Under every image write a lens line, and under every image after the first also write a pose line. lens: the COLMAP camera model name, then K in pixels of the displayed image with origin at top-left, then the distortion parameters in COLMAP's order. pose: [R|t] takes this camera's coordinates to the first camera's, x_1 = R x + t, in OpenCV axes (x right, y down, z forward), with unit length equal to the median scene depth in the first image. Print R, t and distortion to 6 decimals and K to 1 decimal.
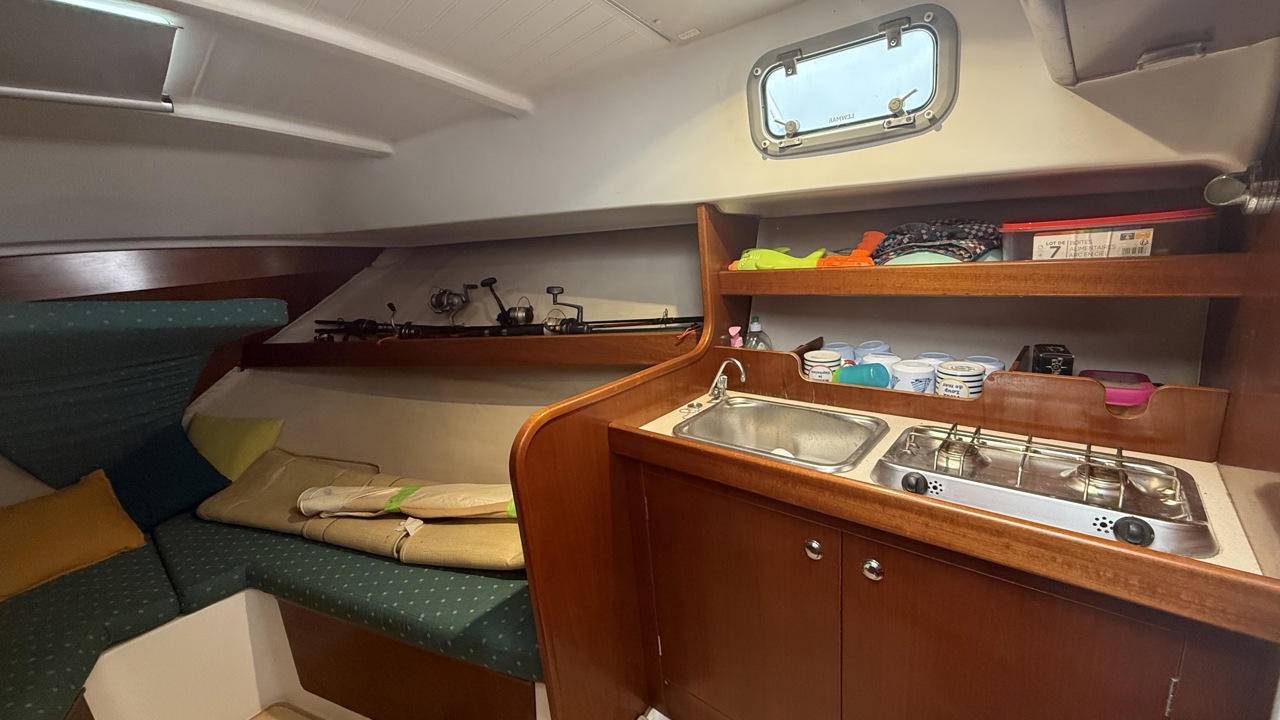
lens RADIAL K [[507.1, 0, 645.8], [0, 507.1, 361.4], [0, 0, 1]] dist [-0.000231, -0.000075]
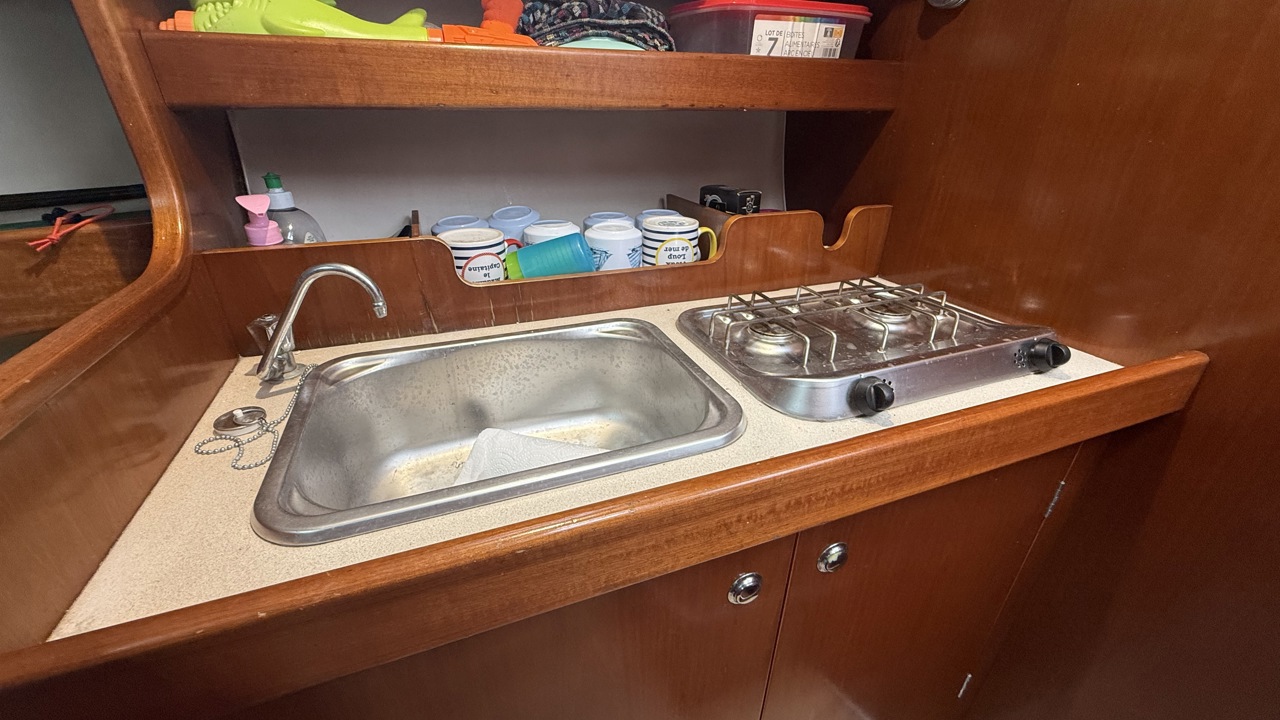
lens RADIAL K [[507.1, 0, 645.8], [0, 507.1, 361.4], [0, 0, 1]] dist [-0.000231, -0.000075]
pose [[0.476318, -0.314786, 0.820994, -0.052976], [0.162317, 0.949151, 0.269752, -0.001004], [-0.864161, 0.004774, 0.503193, 0.645187]]
